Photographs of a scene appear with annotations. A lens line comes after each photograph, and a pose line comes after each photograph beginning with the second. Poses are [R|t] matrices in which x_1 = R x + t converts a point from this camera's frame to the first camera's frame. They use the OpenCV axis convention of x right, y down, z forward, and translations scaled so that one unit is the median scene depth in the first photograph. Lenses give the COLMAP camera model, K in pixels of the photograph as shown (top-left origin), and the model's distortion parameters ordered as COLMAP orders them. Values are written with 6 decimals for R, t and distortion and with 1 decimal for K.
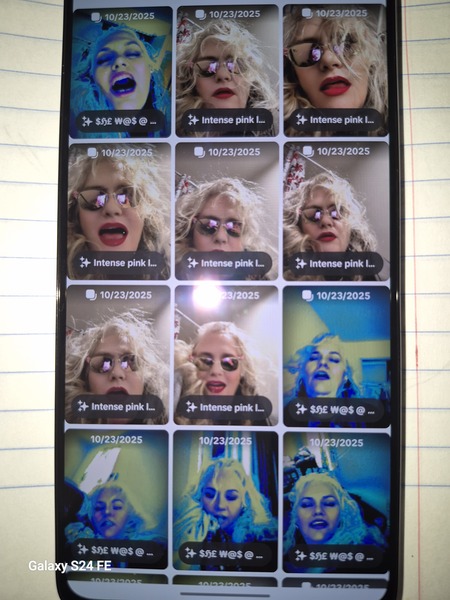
lens RADIAL K [[466.1, 0, 223.6], [0, 466.1, 295.1], [0, 0, 1]] dist [0.024267, -0.107322]
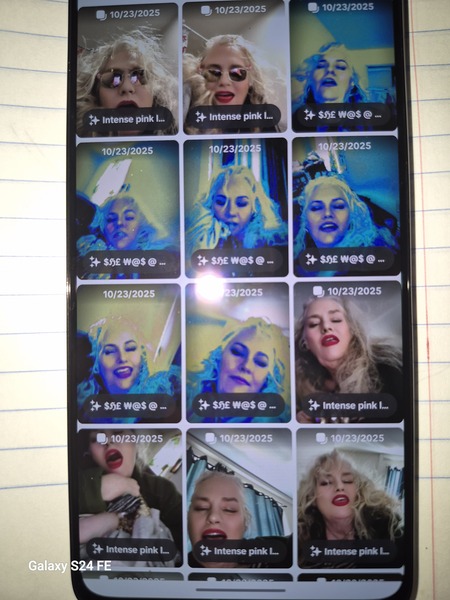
lens RADIAL K [[466.1, 0, 234.2], [0, 466.1, 300.4], [0, 0, 1]] dist [0.024267, -0.107322]
pose [[0.999853, -0.017171, -0.000151, -0.003329], [0.017172, 0.999826, 0.007336, 0.628927], [0.000025, -0.007337, 0.999973, -0.014833]]
